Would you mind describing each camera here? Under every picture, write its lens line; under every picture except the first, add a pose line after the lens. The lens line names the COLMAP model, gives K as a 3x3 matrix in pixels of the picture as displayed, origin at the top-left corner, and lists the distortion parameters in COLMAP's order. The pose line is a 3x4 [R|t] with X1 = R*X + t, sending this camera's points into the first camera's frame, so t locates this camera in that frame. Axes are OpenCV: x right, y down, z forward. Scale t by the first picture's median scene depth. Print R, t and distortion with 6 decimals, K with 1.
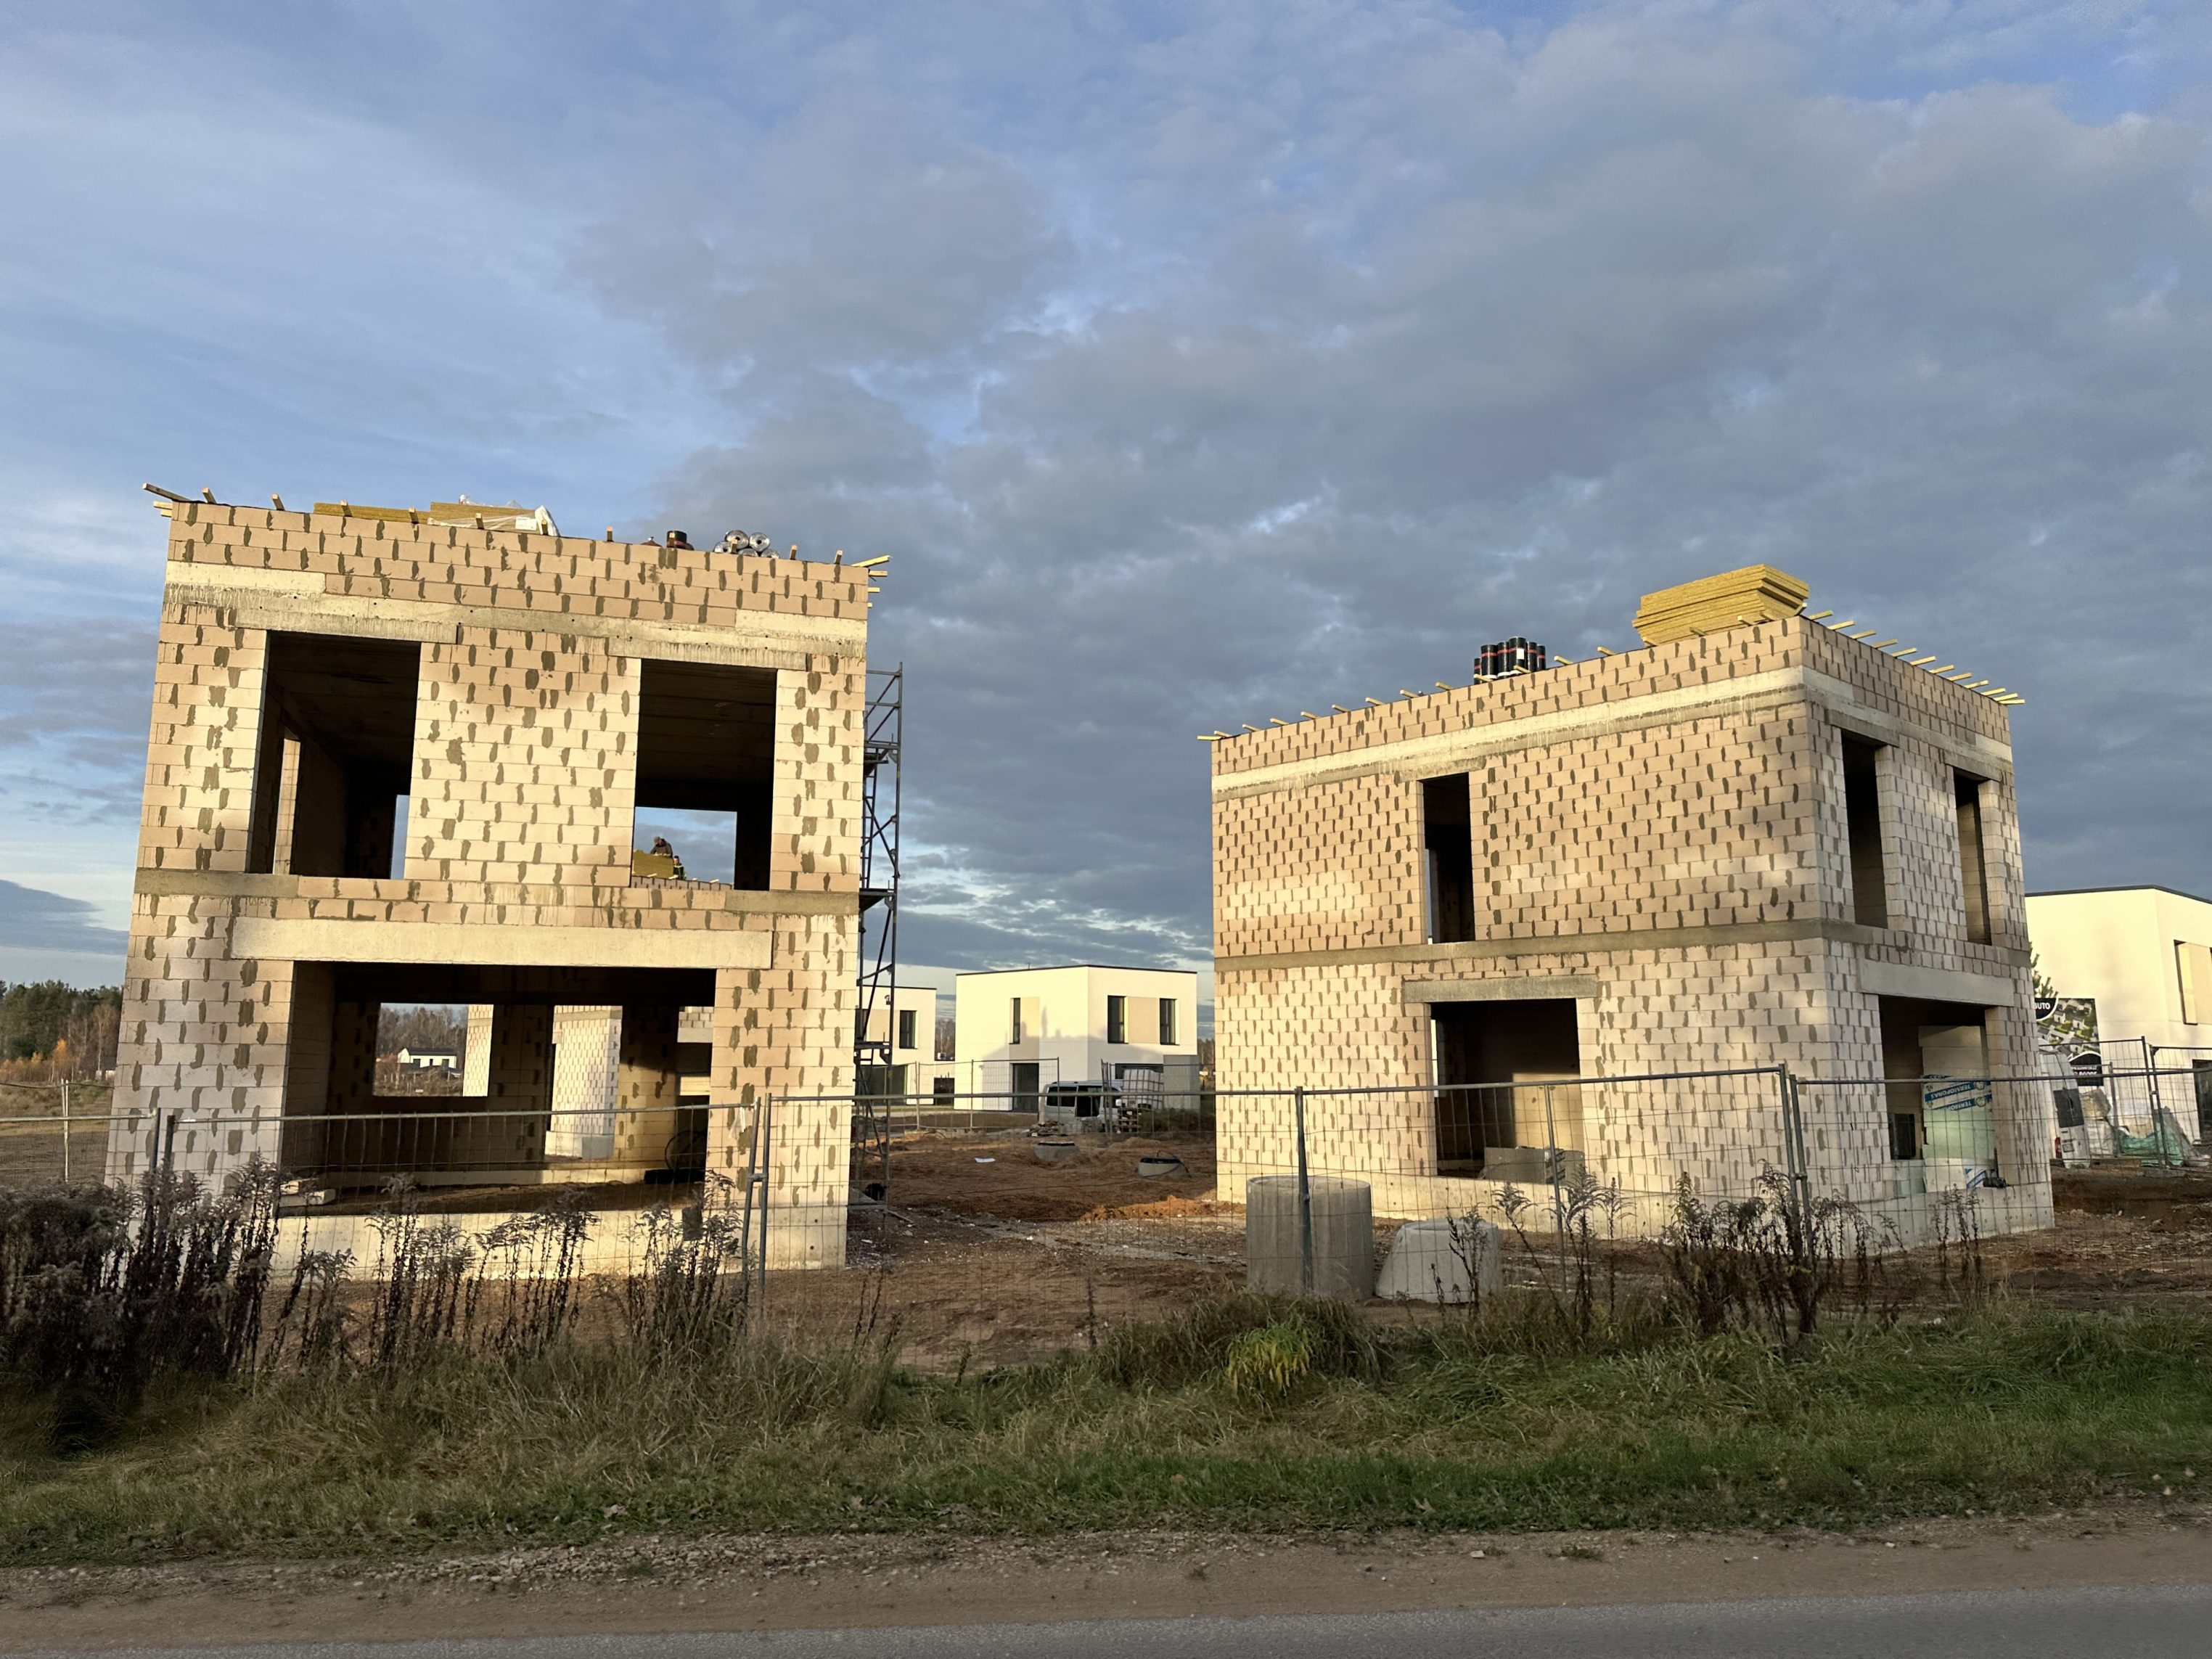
lens RADIAL K [[1564.7, 0, 1062.2], [0, 1564.7, 824.2], [0, 0, 1]] dist [0.197902, -0.424994]
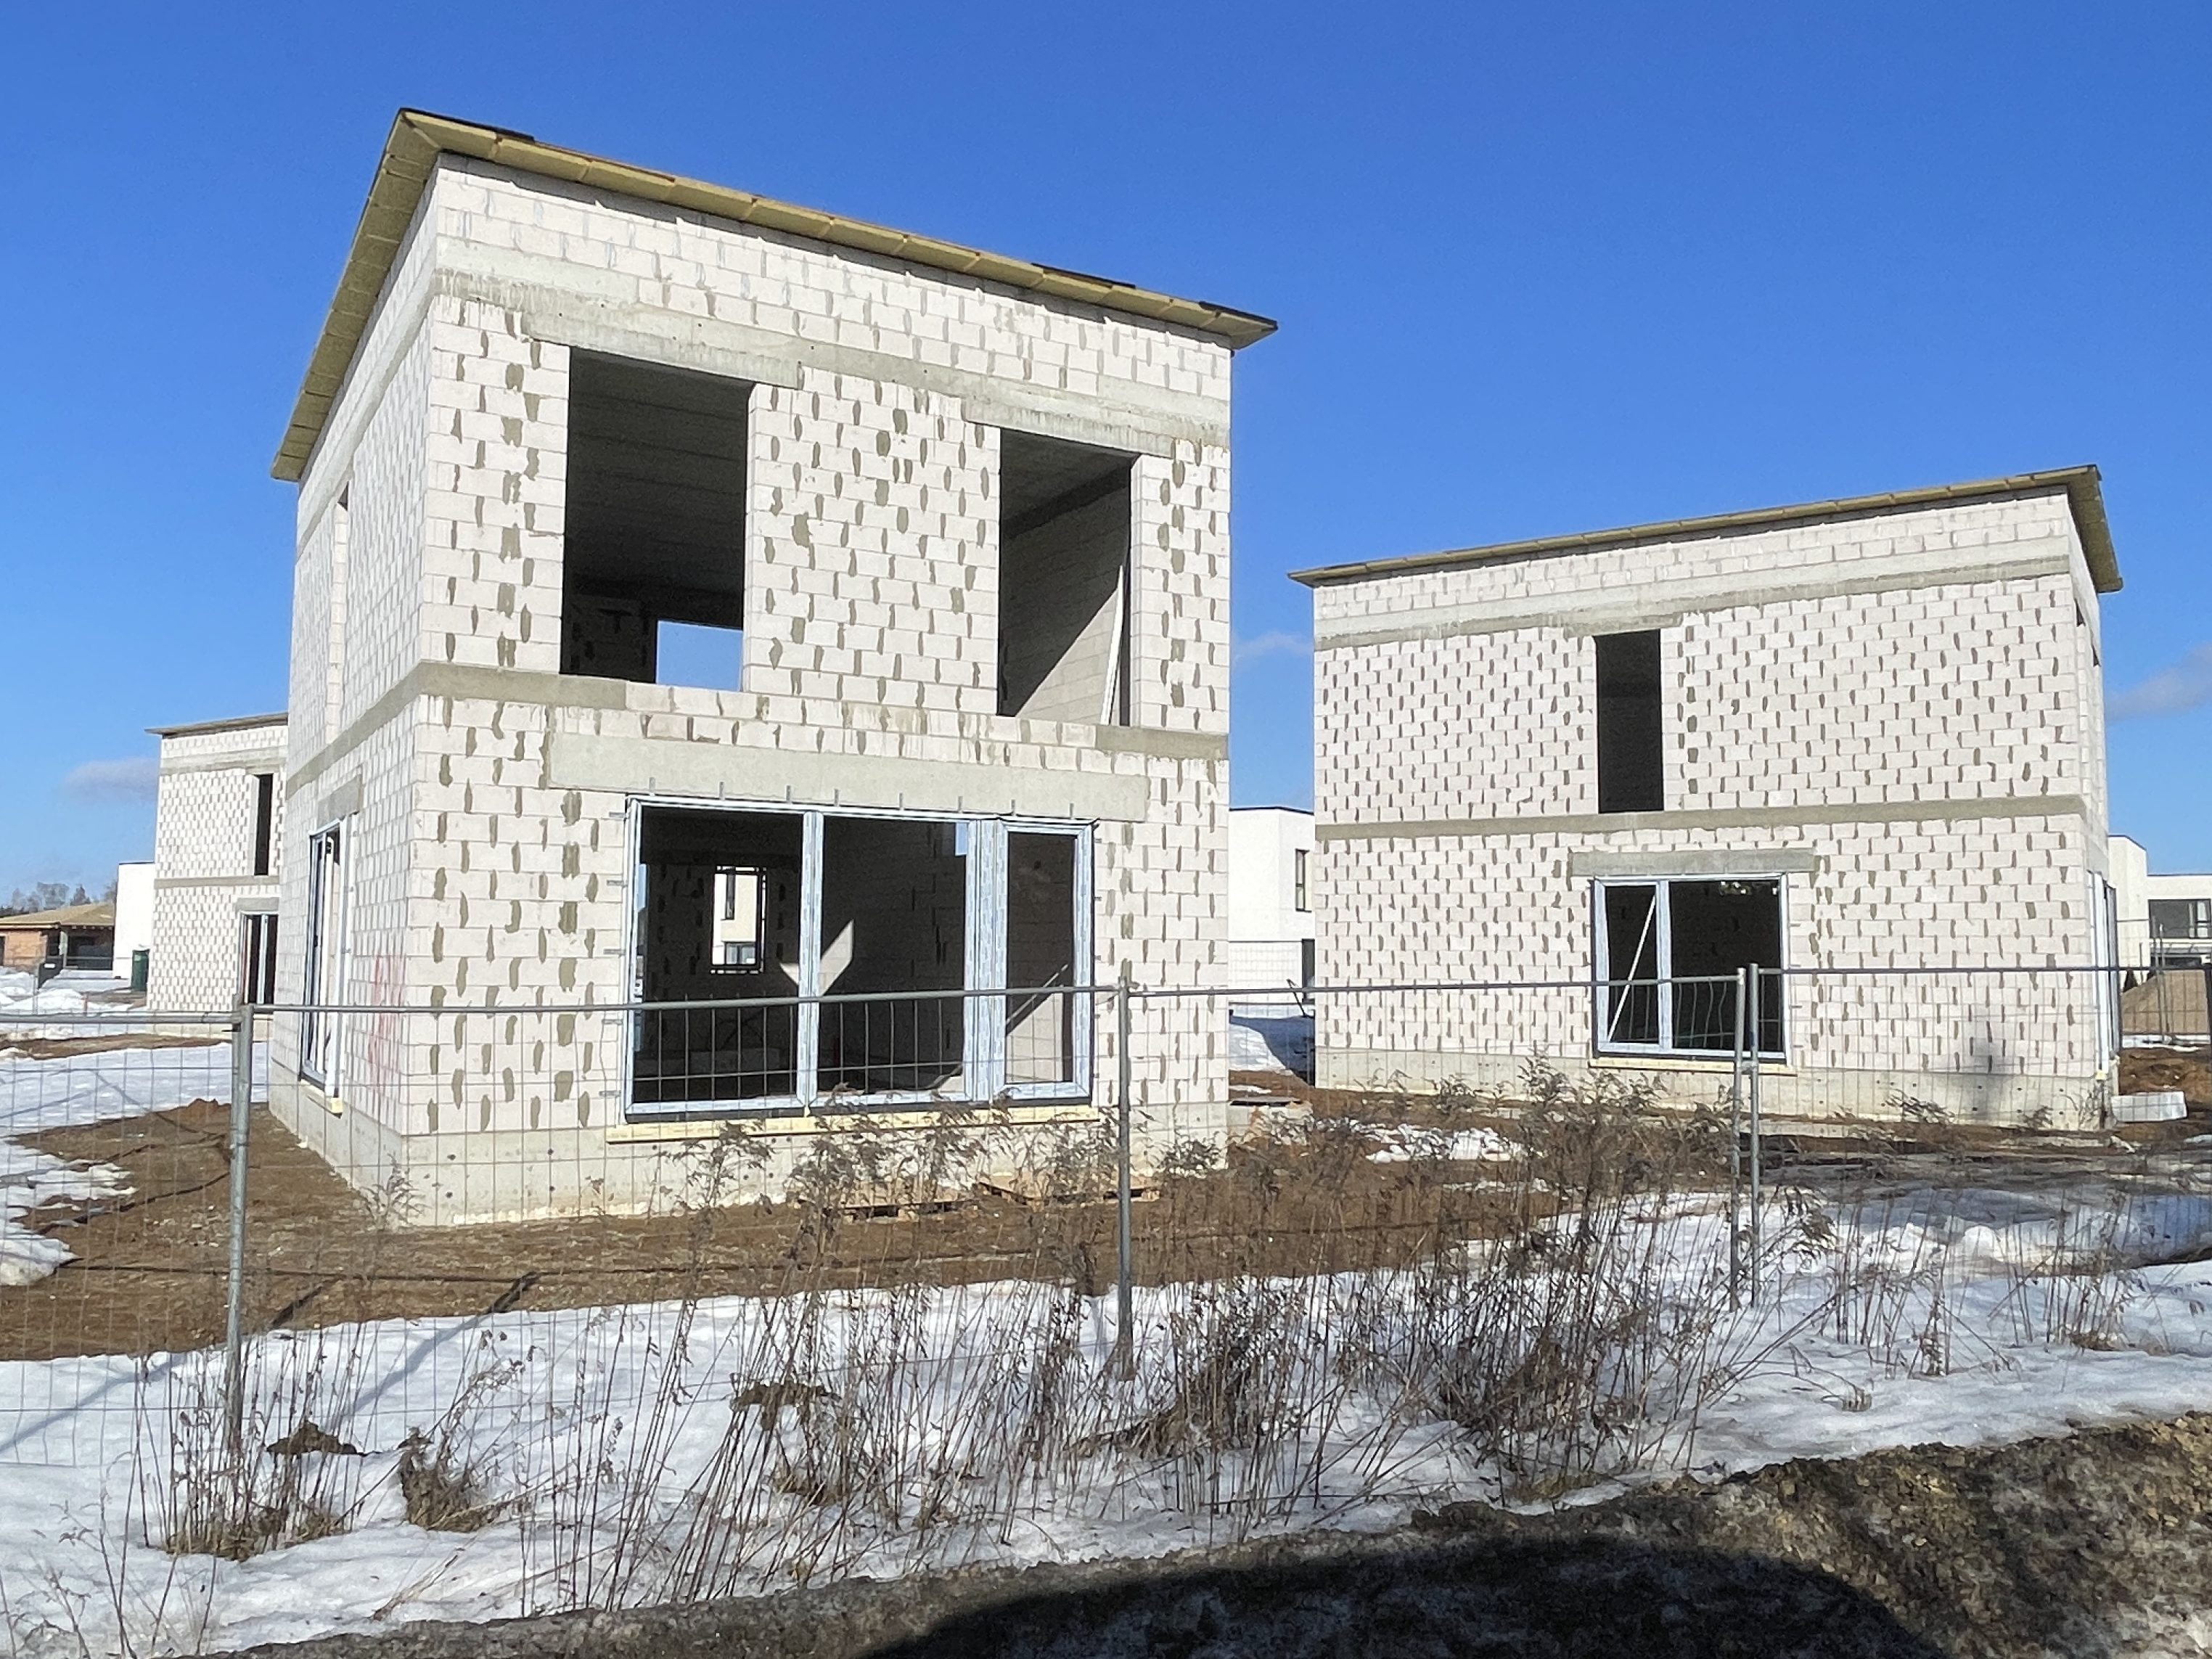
lens RADIAL K [[1717.0, 0, 1090.2], [0, 1717.0, 823.5], [0, 0, 1]] dist [0.052864, -0.097026]
pose [[0.965108, 0.023088, 0.260832, -0.379484], [-0.043904, 0.996272, 0.074264, 0.023163], [-0.258145, -0.083124, 0.962523, 0.122213]]
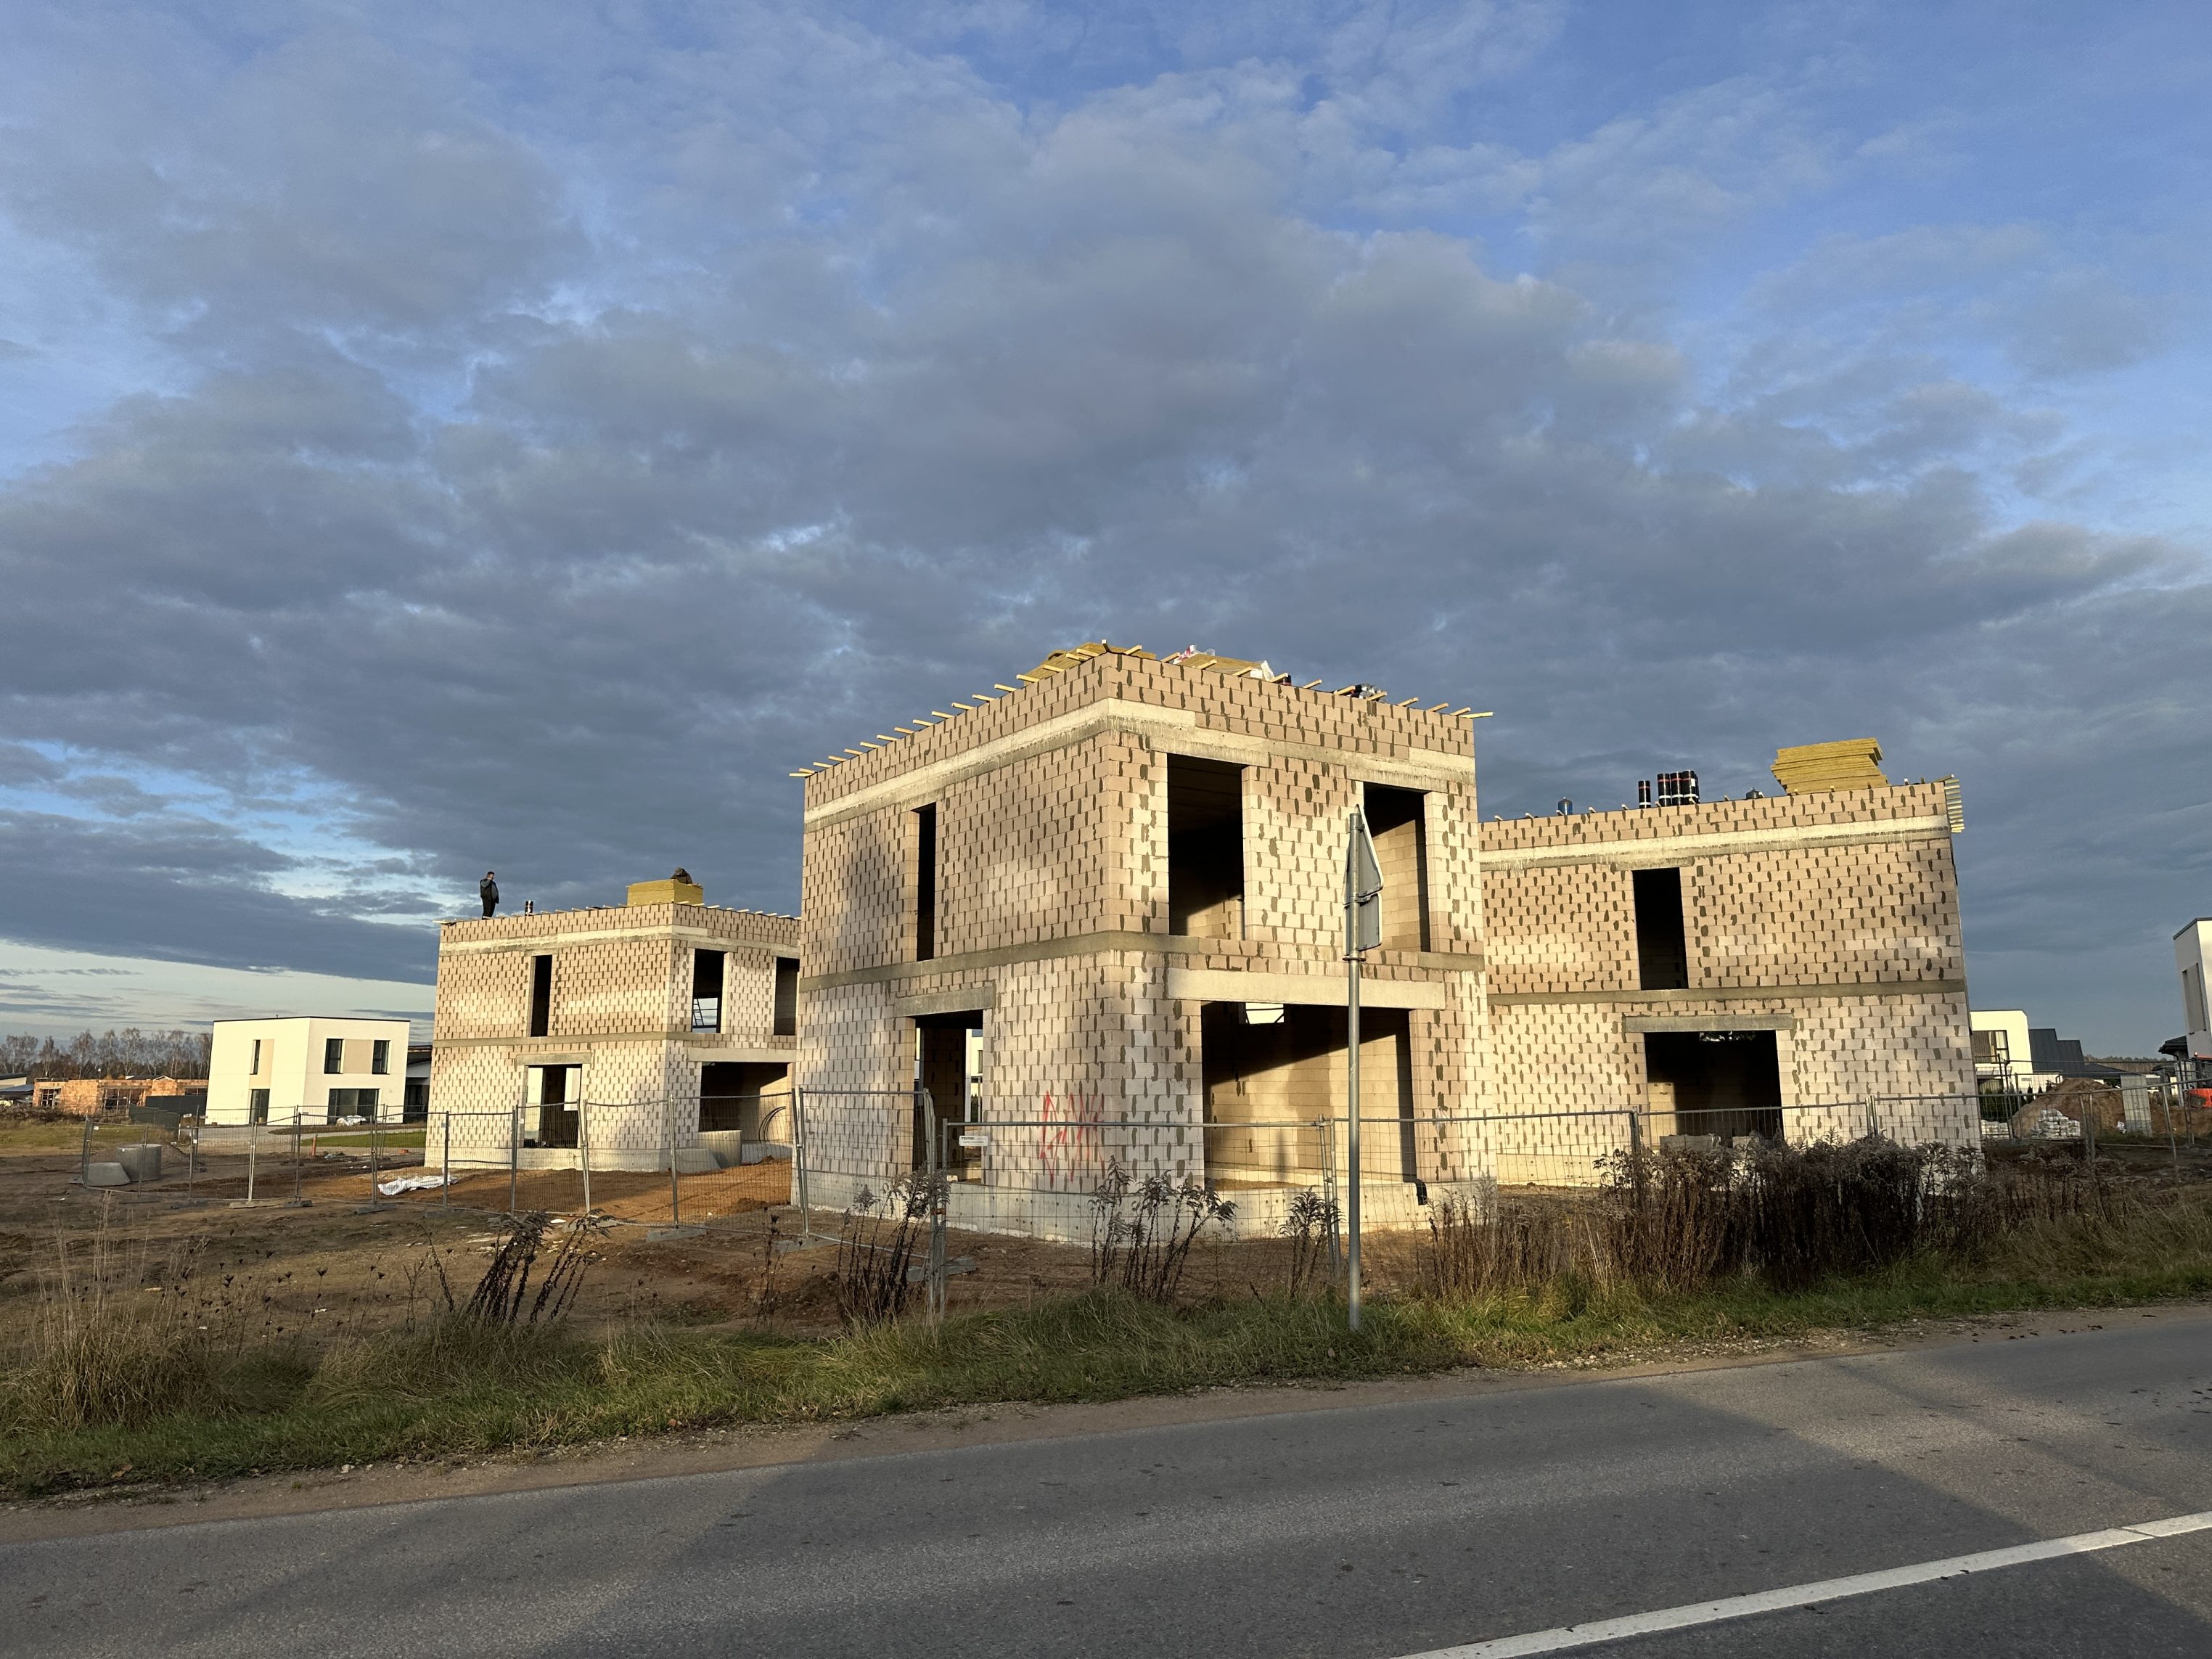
lens RADIAL K [[1533.9, 0, 1106.0], [0, 1533.9, 829.5], [0, 0, 1]] dist [0.170718, -0.353783]
pose [[0.946346, 0.042797, 0.320310, -0.774679], [-0.039563, 0.999079, -0.016599, -0.027384], [-0.320725, 0.003036, 0.947167, -0.166135]]
